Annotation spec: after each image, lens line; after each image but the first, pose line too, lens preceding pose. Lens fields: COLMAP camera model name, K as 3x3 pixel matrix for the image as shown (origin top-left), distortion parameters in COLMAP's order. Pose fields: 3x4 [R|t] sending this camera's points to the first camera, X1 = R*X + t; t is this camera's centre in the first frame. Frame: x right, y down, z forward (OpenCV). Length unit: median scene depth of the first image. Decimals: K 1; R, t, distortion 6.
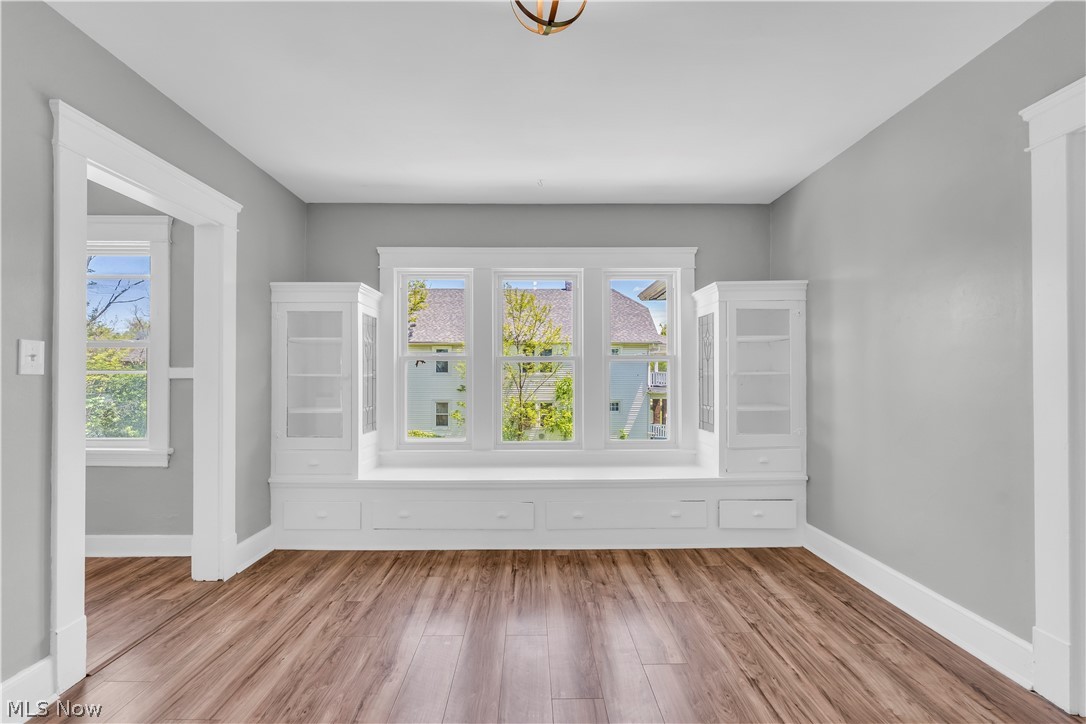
lens RADIAL K [[437.6, 0, 536.1], [0, 437.6, 368.0], [0, 0, 1]] dist [-0.000245, -0.000025]
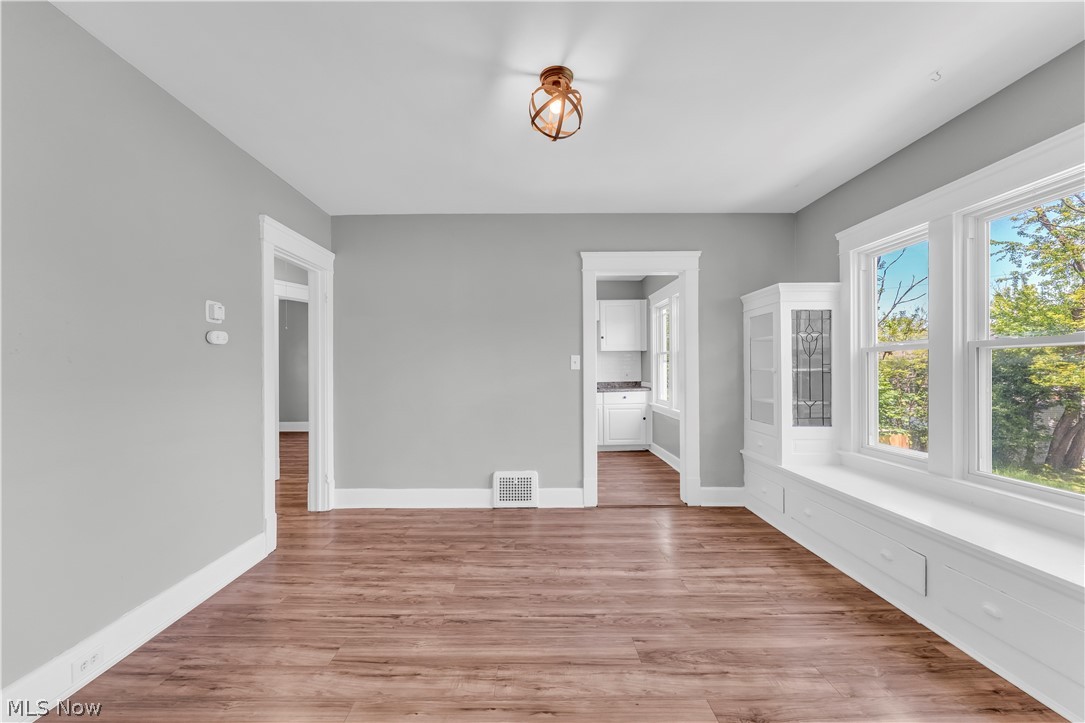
lens RADIAL K [[437.2, 0, 538.3], [0, 437.2, 367.3], [0, 0, 1]] dist [-0.000245, -0.000025]
pose [[0.007748, -0.004557, -0.999960, 0.703814], [0.019082, 0.999808, -0.004408, 0.005068], [0.999788, -0.019047, 0.007833, 0.419971]]
